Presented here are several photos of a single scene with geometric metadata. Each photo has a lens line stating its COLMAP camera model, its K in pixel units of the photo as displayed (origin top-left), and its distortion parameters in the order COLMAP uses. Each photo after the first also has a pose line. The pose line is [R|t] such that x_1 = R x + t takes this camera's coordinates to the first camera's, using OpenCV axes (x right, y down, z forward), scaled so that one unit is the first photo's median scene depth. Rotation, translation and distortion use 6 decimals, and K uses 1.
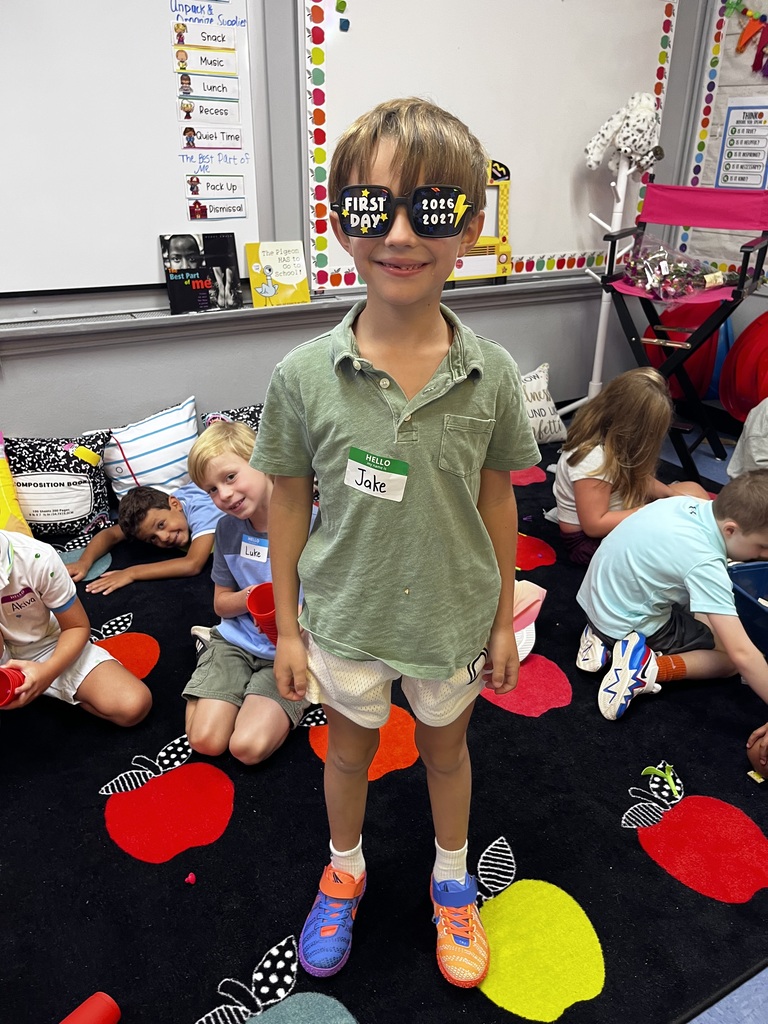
lens RADIAL K [[794.4, 0, 392.2], [0, 794.4, 515.8], [0, 0, 1]] dist [0.036568, -0.044299]
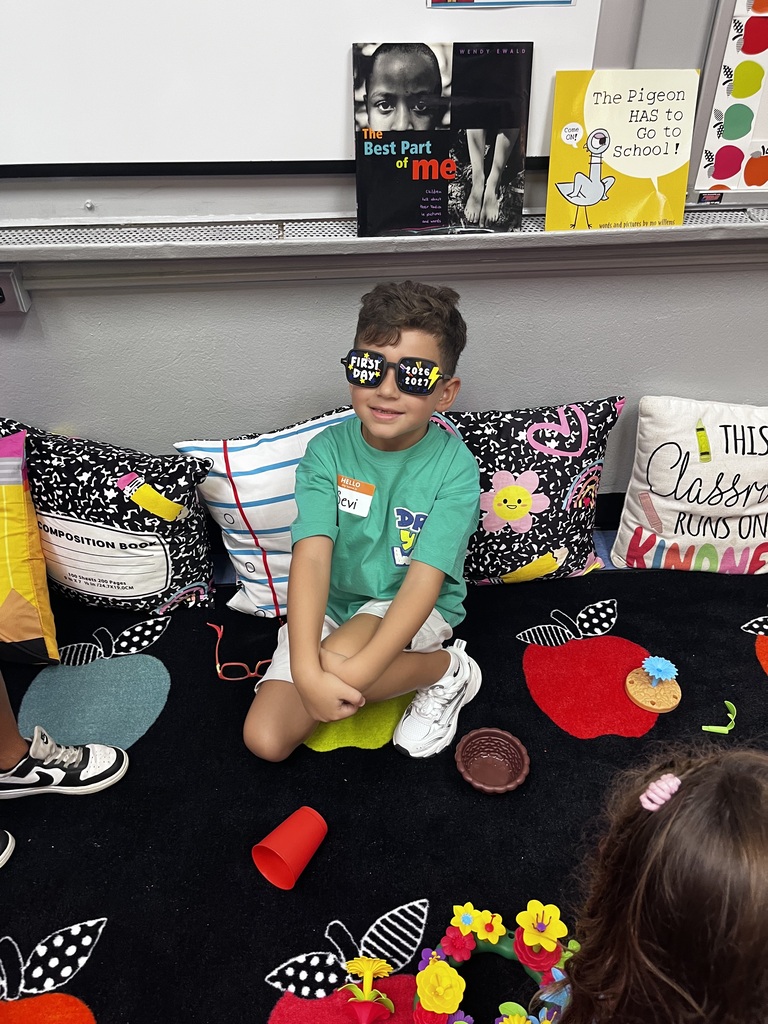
lens RADIAL K [[794.4, 0, 379.3], [0, 794.4, 529.6], [0, 0, 1]] dist [0.036568, -0.044299]
pose [[0.897704, 0.263427, -0.353177, -0.058585], [-0.175863, 0.949192, 0.260973, -0.216330], [0.403980, -0.172166, 0.898420, 0.570116]]
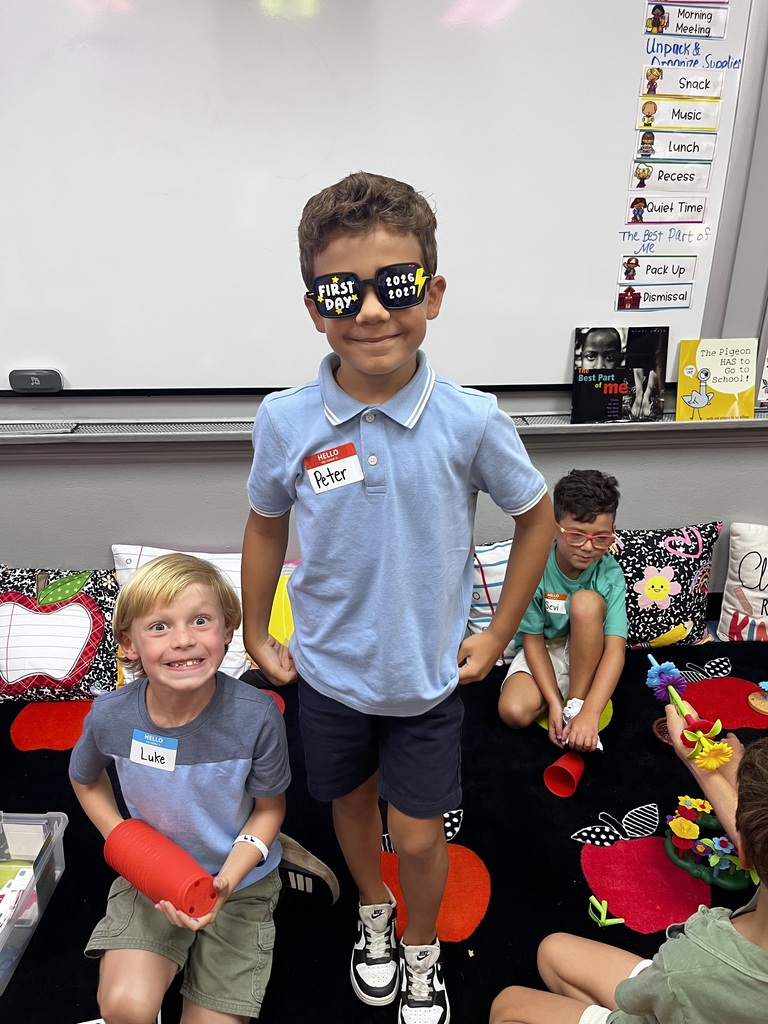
lens RADIAL K [[794.4, 0, 387.8], [0, 794.4, 523.0], [0, 0, 1]] dist [0.036568, -0.044299]
pose [[0.899299, 0.161571, -0.406395, -0.100393], [-0.177381, 0.984141, -0.001254, -0.119532], [0.399747, 0.073214, 0.913697, 0.195434]]
